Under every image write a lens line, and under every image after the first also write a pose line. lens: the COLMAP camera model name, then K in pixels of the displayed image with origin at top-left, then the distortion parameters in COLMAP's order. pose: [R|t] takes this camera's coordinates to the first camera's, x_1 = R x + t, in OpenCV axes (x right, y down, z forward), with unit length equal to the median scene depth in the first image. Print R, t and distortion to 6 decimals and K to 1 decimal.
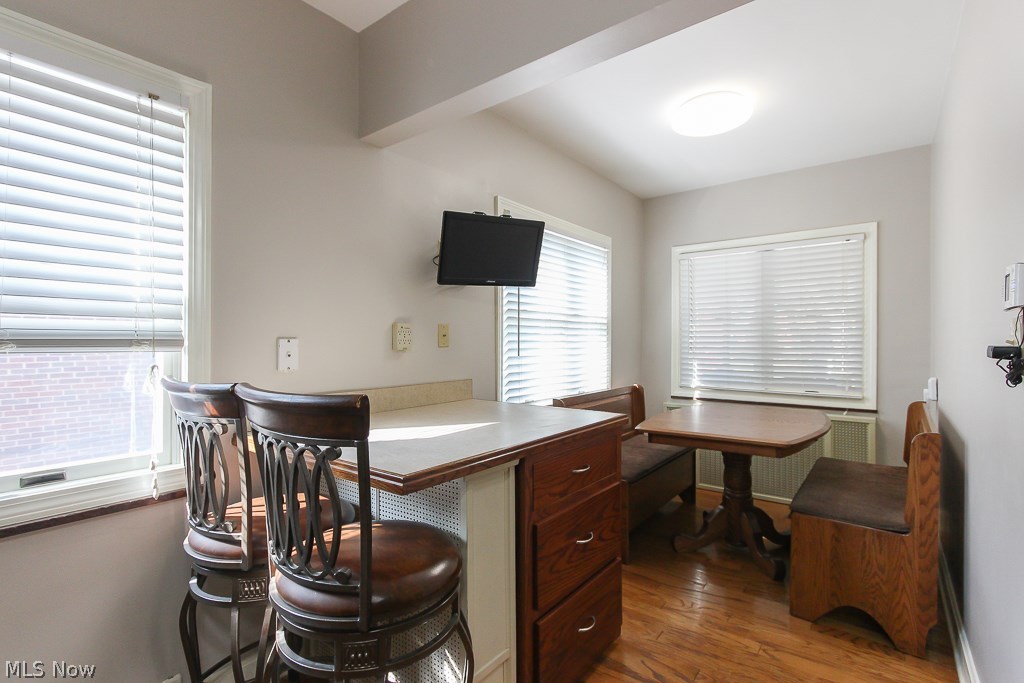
lens RADIAL K [[476.2, 0, 514.8], [0, 476.2, 343.2], [0, 0, 1]] dist [-0.010743, 0.004665]
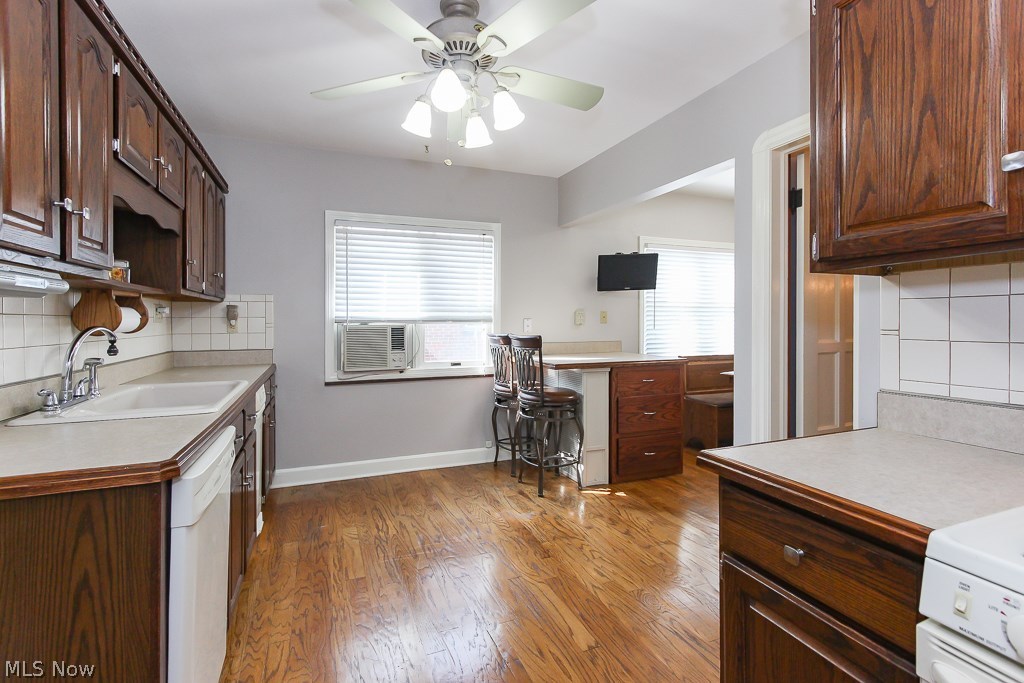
lens RADIAL K [[476.2, 0, 517.1], [0, 476.2, 328.1], [0, 0, 1]] dist [-0.010743, 0.004665]
pose [[0.871803, 0.010103, -0.489753, 0.766914], [-0.002113, 0.999856, 0.016864, -0.004491], [0.489853, -0.013667, 0.871698, -1.315474]]
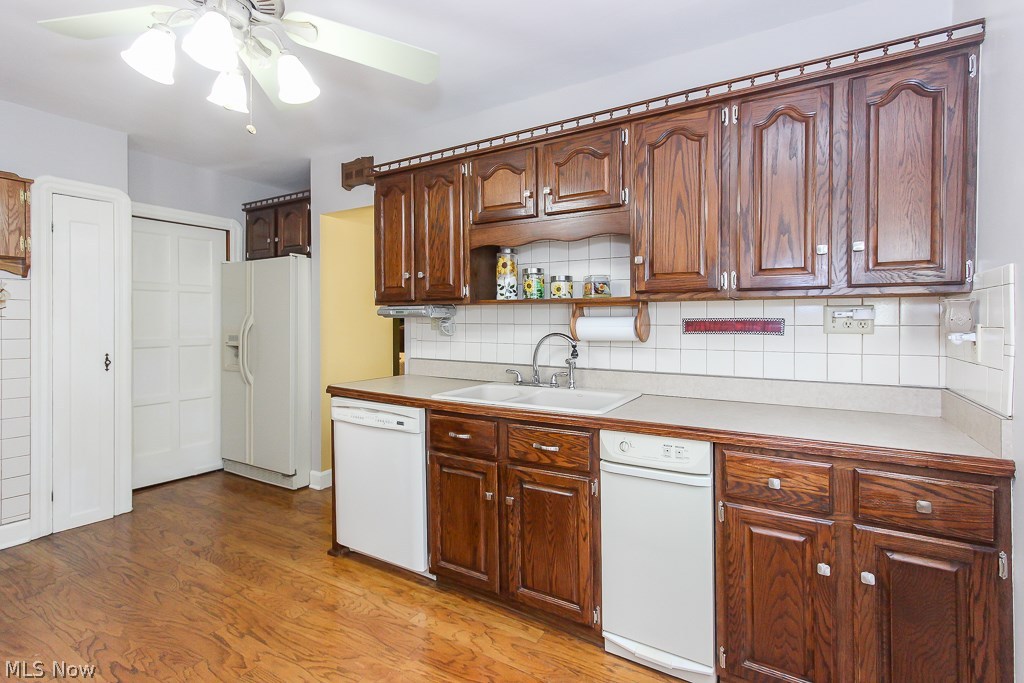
lens RADIAL K [[476.2, 0, 524.2], [0, 476.2, 322.4], [0, 0, 1]] dist [-0.010743, 0.004665]
pose [[-0.992057, 0.005412, -0.125669, -0.479341], [0.004304, 0.999949, 0.009086, -0.035839], [0.125712, 0.008473, -0.992031, 0.798202]]
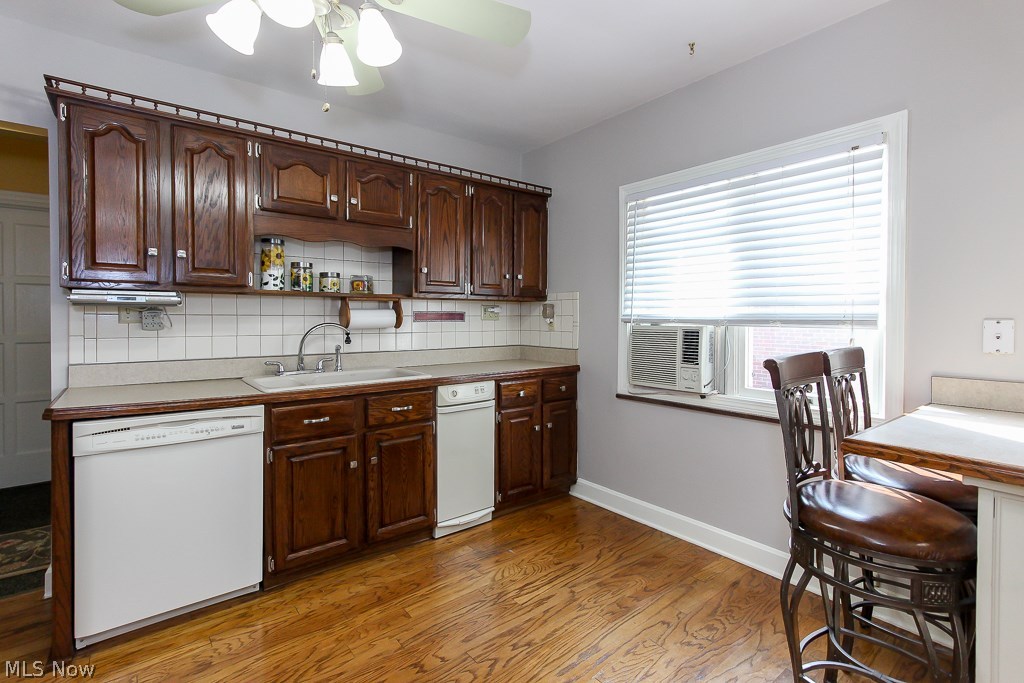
lens RADIAL K [[476.2, 0, 507.6], [0, 476.2, 324.2], [0, 0, 1]] dist [-0.010743, 0.004665]
pose [[-0.235707, 0.017957, -0.971658, 0.801300], [-0.003877, 0.999804, 0.019417, -0.018017], [0.971816, 0.008344, -0.235591, 0.305210]]
